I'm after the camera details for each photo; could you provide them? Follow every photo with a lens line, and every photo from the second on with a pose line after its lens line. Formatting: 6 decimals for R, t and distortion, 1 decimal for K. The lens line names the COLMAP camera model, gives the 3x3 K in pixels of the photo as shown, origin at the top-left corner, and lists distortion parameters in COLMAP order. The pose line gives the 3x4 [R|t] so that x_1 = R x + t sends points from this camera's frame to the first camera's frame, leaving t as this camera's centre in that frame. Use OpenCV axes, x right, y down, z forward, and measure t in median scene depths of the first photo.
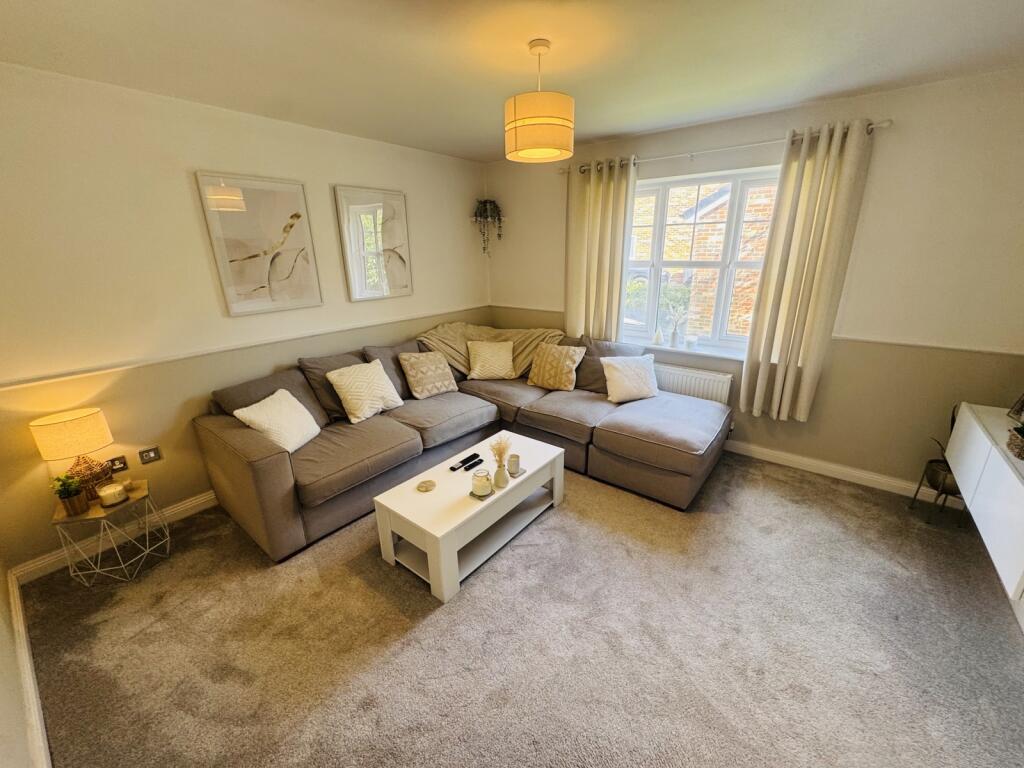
lens RADIAL K [[408.4, 0, 512.7], [0, 408.4, 384.6], [0, 0, 1]] dist [-0.003250, 0.000179]
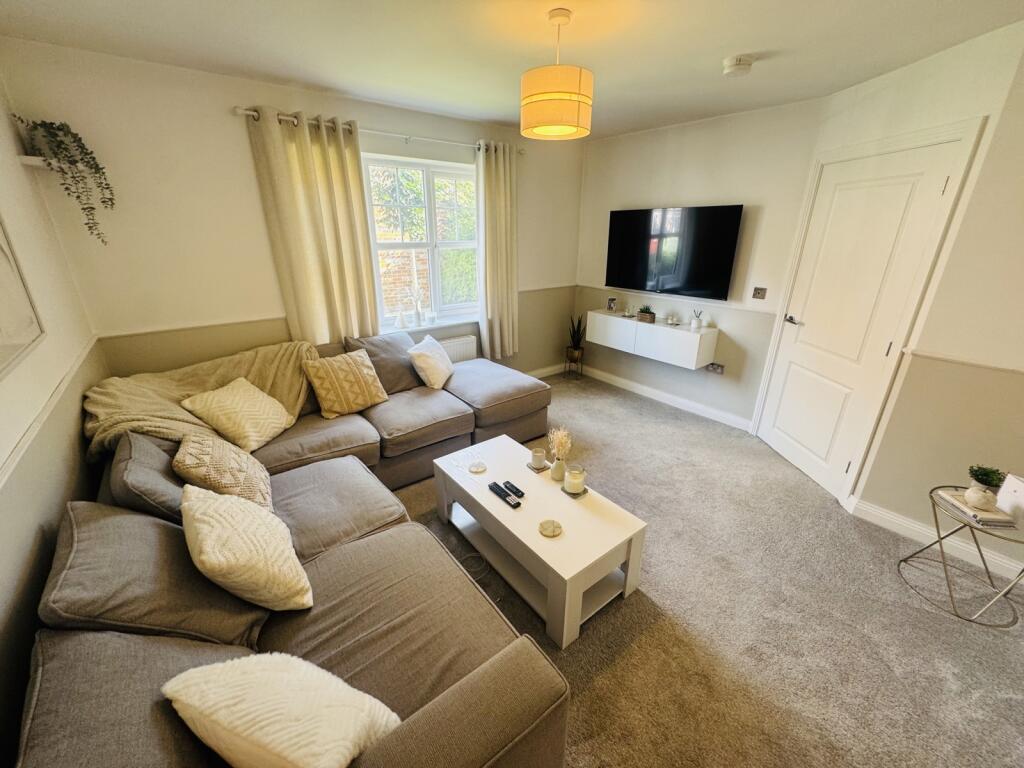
lens RADIAL K [[408.4, 0, 512.7], [0, 408.4, 384.6], [0, 0, 1]] dist [-0.003250, 0.000179]
pose [[0.236633, -0.334174, 0.912322, -0.607371], [0.298050, 0.918685, 0.259198, -0.169357], [-0.924755, 0.210582, 0.316992, 0.527558]]
